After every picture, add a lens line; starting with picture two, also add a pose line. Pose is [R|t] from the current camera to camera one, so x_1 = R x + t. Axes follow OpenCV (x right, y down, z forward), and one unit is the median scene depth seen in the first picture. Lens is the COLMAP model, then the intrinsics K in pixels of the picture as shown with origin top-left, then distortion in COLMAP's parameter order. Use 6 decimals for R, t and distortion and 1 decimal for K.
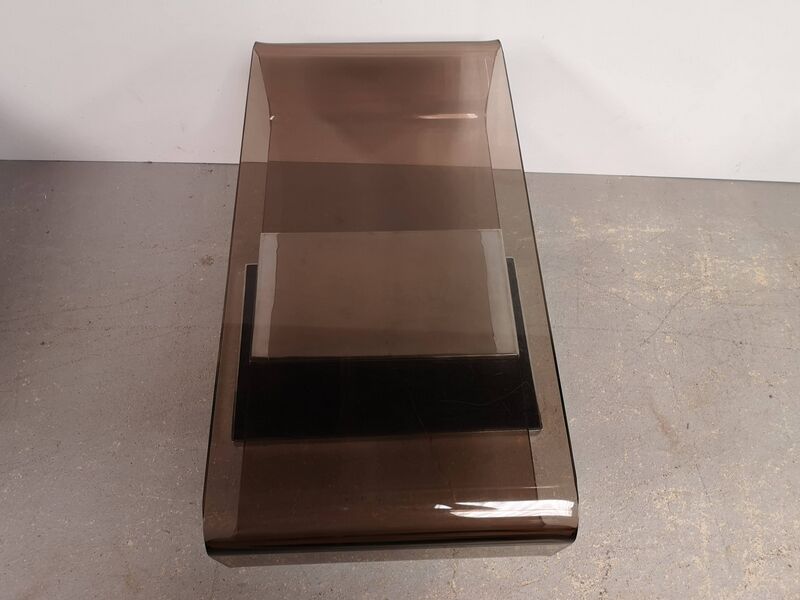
lens RADIAL K [[628.2, 0, 402.8], [0, 628.2, 312.9], [0, 0, 1]] dist [0.000043, -0.011864]
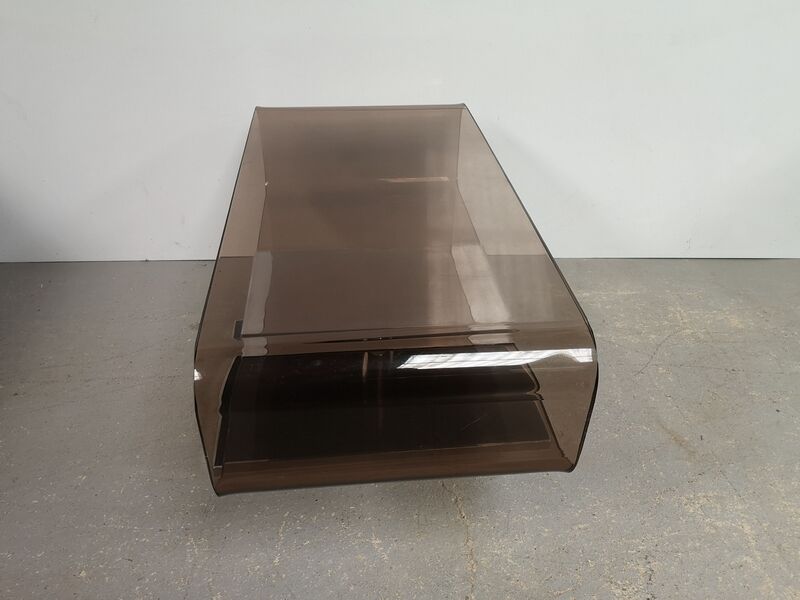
lens RADIAL K [[628.2, 0, 402.8], [0, 628.2, 312.9], [0, 0, 1]] dist [0.000043, -0.011864]
pose [[0.997980, -0.041145, 0.048415, -0.031234], [0.057702, 0.905907, -0.419528, 0.367690], [-0.026598, 0.421474, 0.906450, 0.074631]]
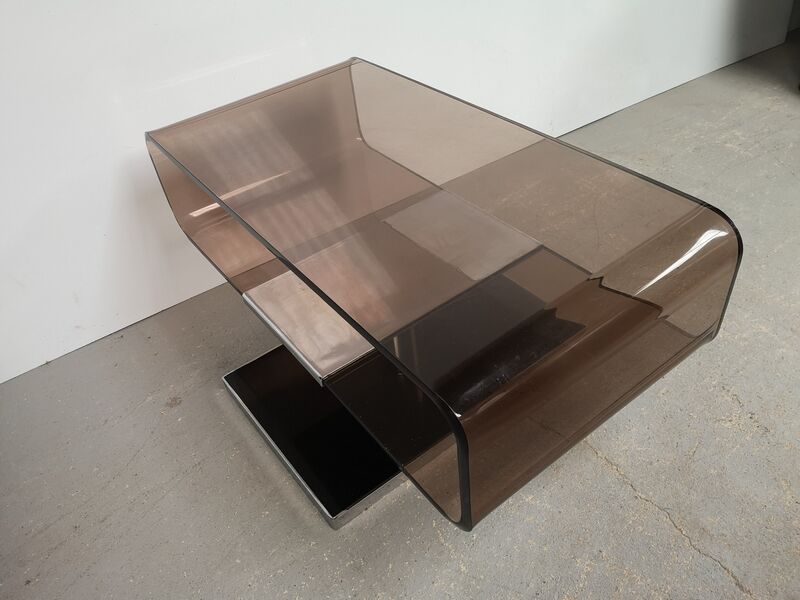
lens RADIAL K [[640.5, 0, 401.3], [0, 640.5, 301.0], [0, 0, 1]] dist [-0.003388, -0.009397]
pose [[0.816123, -0.453241, 0.358492, -0.333906], [0.552088, 0.794793, -0.251997, 0.216995], [-0.170711, 0.403580, 0.898878, 0.116396]]
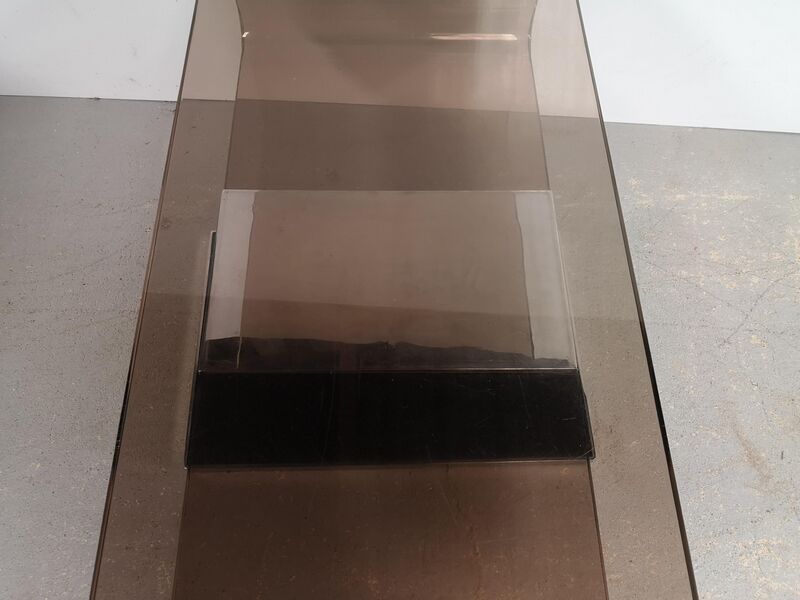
lens RADIAL K [[628.2, 0, 402.8], [0, 628.2, 312.9], [0, 0, 1]] dist [0.000043, -0.011864]
pose [[0.999770, 0.020524, -0.006152, -0.007754], [-0.020151, 0.998254, 0.055518, -0.025790], [0.007280, -0.055381, 0.998439, 0.234271]]
